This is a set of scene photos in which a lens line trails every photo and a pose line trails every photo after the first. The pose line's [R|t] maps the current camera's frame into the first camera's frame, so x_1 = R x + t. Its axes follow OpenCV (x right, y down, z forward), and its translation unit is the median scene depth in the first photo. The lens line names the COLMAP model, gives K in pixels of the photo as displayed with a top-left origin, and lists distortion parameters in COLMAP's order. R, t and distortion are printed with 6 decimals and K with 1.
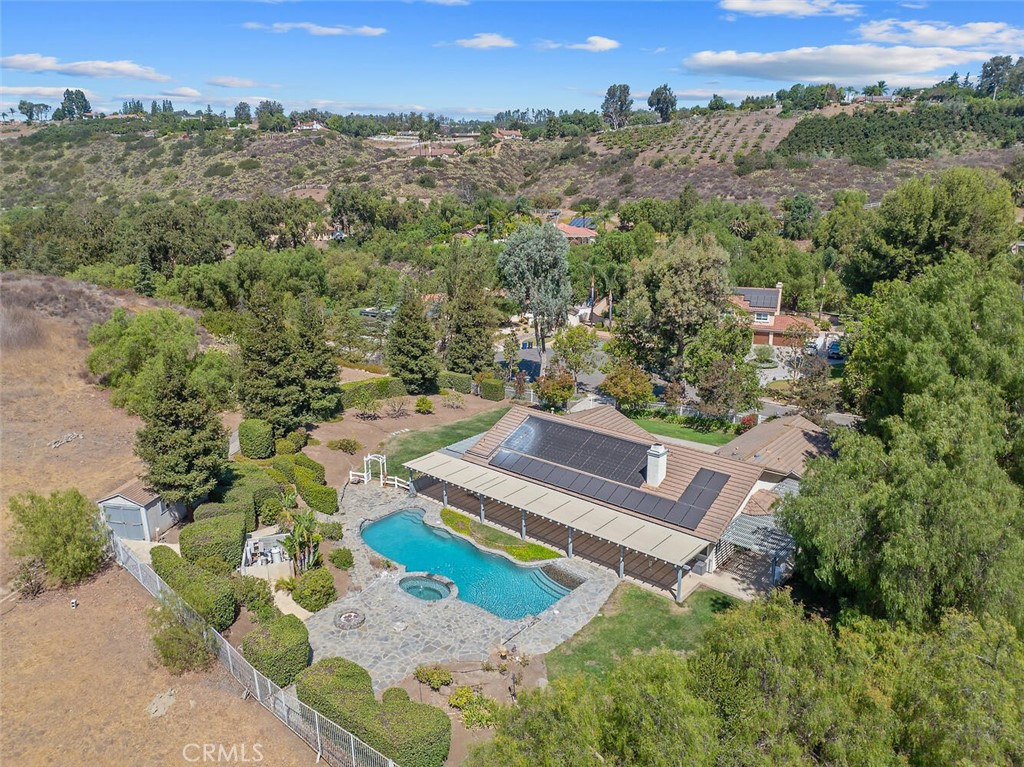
lens RADIAL K [[721.9, 0, 509.9], [0, 721.9, 381.0], [0, 0, 1]] dist [-0.044060, 0.019710]
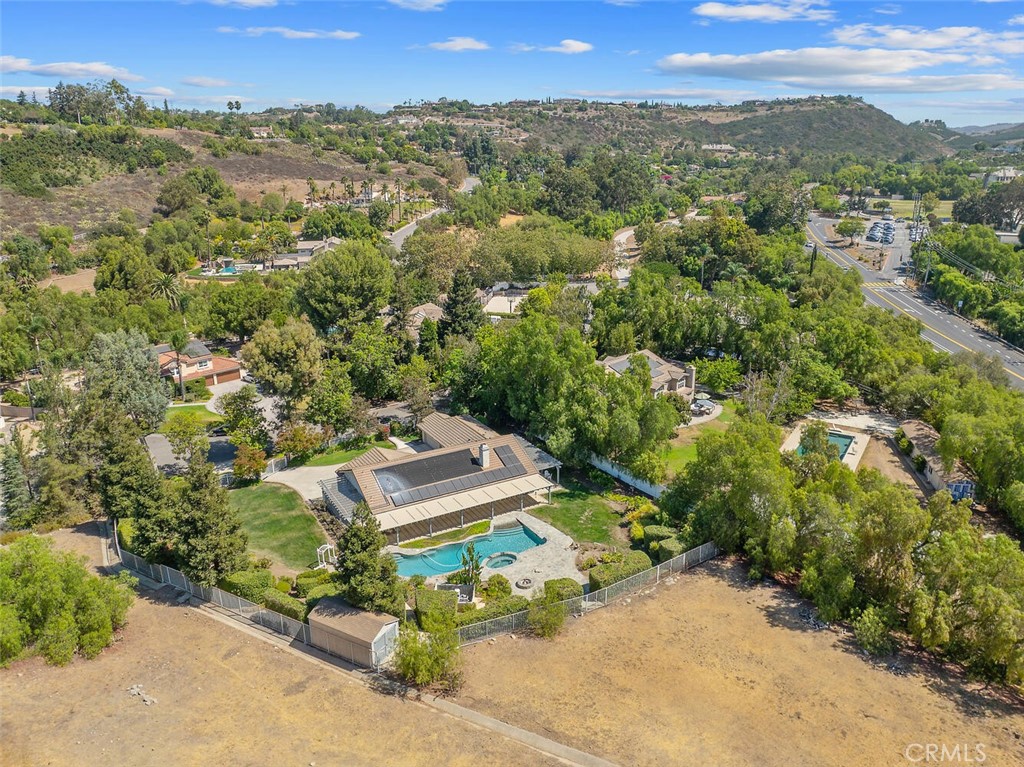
lens RADIAL K [[721.9, 0, 509.9], [0, 721.9, 381.0], [0, 0, 1]] dist [-0.044060, 0.019710]
pose [[0.341690, -0.273482, 0.899141, -0.215548], [0.258520, 0.947167, 0.189848, -0.061794], [-0.903557, 0.167577, 0.394338, 0.031652]]
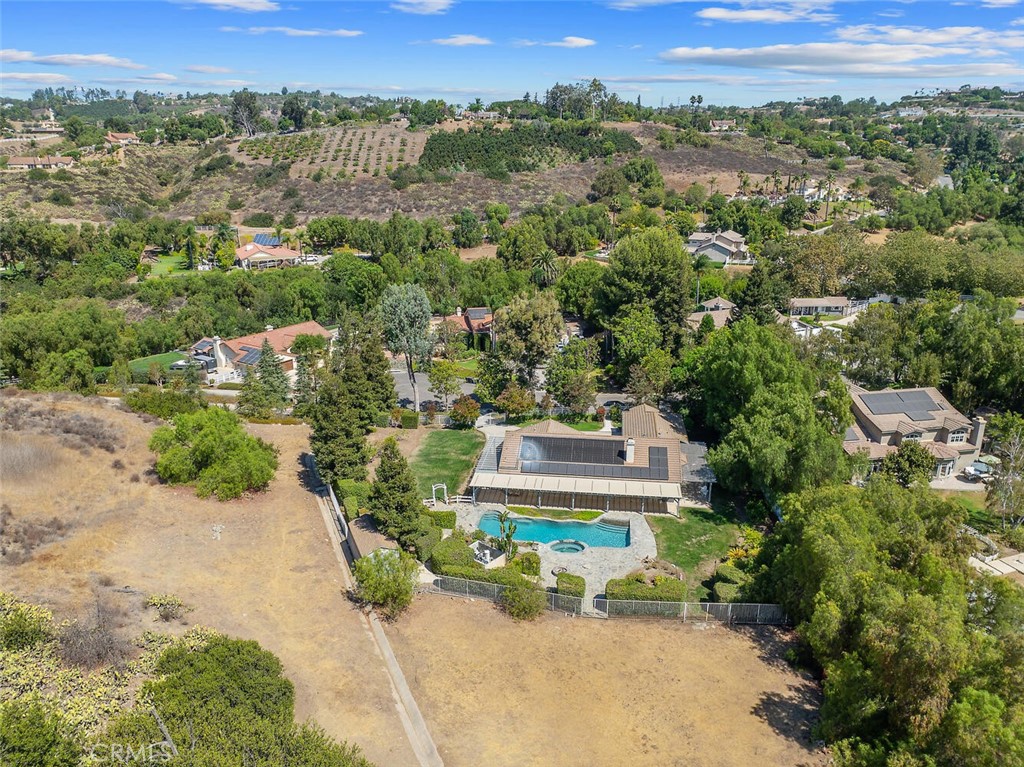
lens RADIAL K [[721.9, 0, 509.9], [0, 721.9, 381.0], [0, 0, 1]] dist [-0.044060, 0.019710]
pose [[0.844353, -0.155679, 0.512671, -0.147574], [0.141825, 0.987667, 0.066337, -0.033458], [-0.516676, 0.016697, 0.856018, -0.057380]]
